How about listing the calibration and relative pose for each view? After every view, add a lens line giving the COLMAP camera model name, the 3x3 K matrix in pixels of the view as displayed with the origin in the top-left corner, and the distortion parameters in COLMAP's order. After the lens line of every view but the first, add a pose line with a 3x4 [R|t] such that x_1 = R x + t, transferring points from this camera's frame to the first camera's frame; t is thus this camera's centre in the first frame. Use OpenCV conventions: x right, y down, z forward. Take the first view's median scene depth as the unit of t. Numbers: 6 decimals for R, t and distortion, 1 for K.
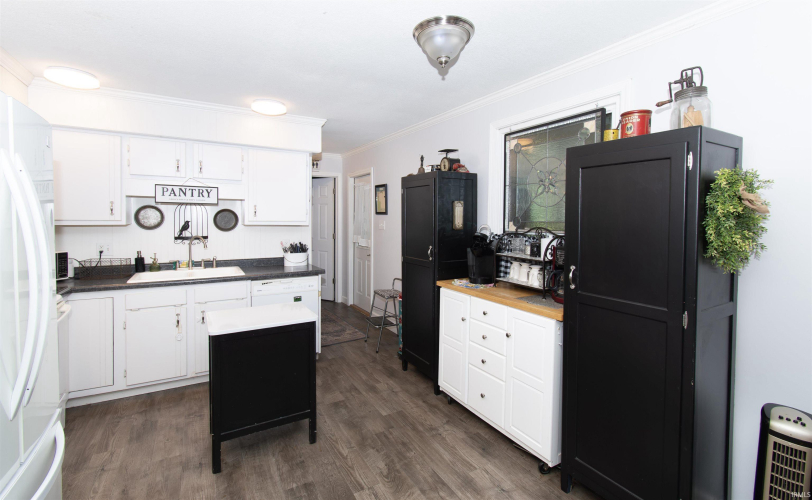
lens RADIAL K [[362.3, 0, 407.1], [0, 362.3, 227.9], [0, 0, 1]] dist [0.000636, 0.000026]
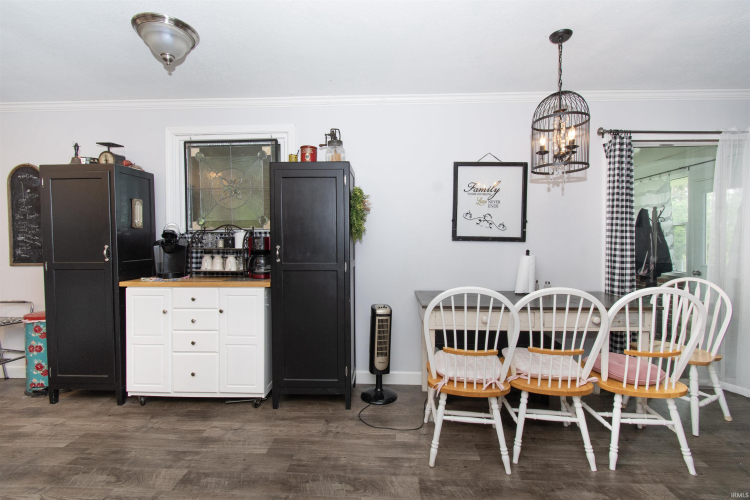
lens RADIAL K [[327.7, 0, 373.6], [0, 327.7, 249.4], [0, 0, 1]] dist [-0.005409, -0.001261]
pose [[0.548041, -0.034257, 0.835750, -0.296566], [0.031061, 0.999305, 0.020593, 0.075314], [-0.835875, 0.014673, 0.548724, -0.012483]]
